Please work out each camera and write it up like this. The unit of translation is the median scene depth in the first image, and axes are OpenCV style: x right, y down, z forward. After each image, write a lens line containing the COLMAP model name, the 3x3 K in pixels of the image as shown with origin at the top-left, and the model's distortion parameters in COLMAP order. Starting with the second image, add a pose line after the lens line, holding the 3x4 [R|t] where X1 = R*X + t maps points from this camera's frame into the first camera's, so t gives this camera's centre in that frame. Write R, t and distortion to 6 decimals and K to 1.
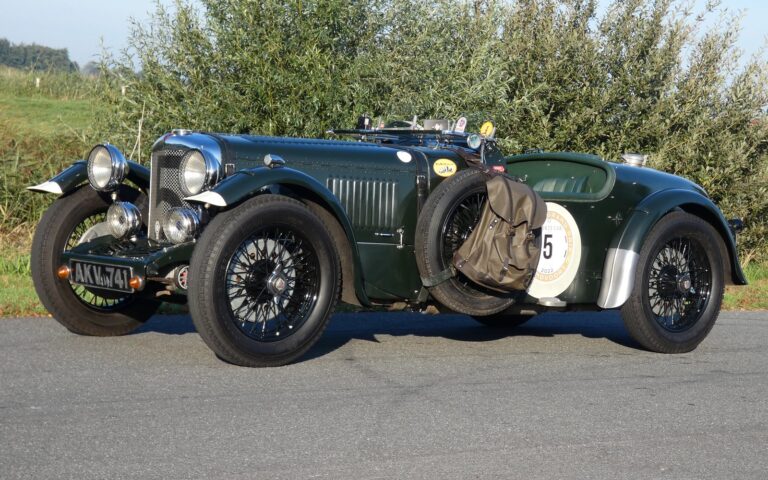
lens RADIAL K [[1896.1, 0, 384.0], [0, 1896.1, 240.0], [0, 0, 1]] dist [0.261628, -0.568779]
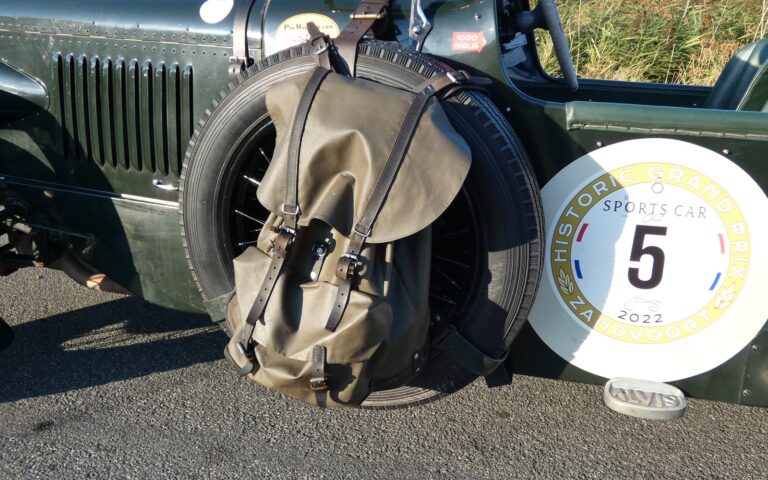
lens RADIAL K [[737.7, 0, 384.0], [0, 737.7, 240.0], [0, 0, 1]] dist [-0.019226, -0.006004]
pose [[0.607672, 0.217693, -0.763770, 0.172214], [-0.018607, 0.965338, 0.260340, -0.037858], [0.793970, -0.143990, 0.590659, 0.924025]]
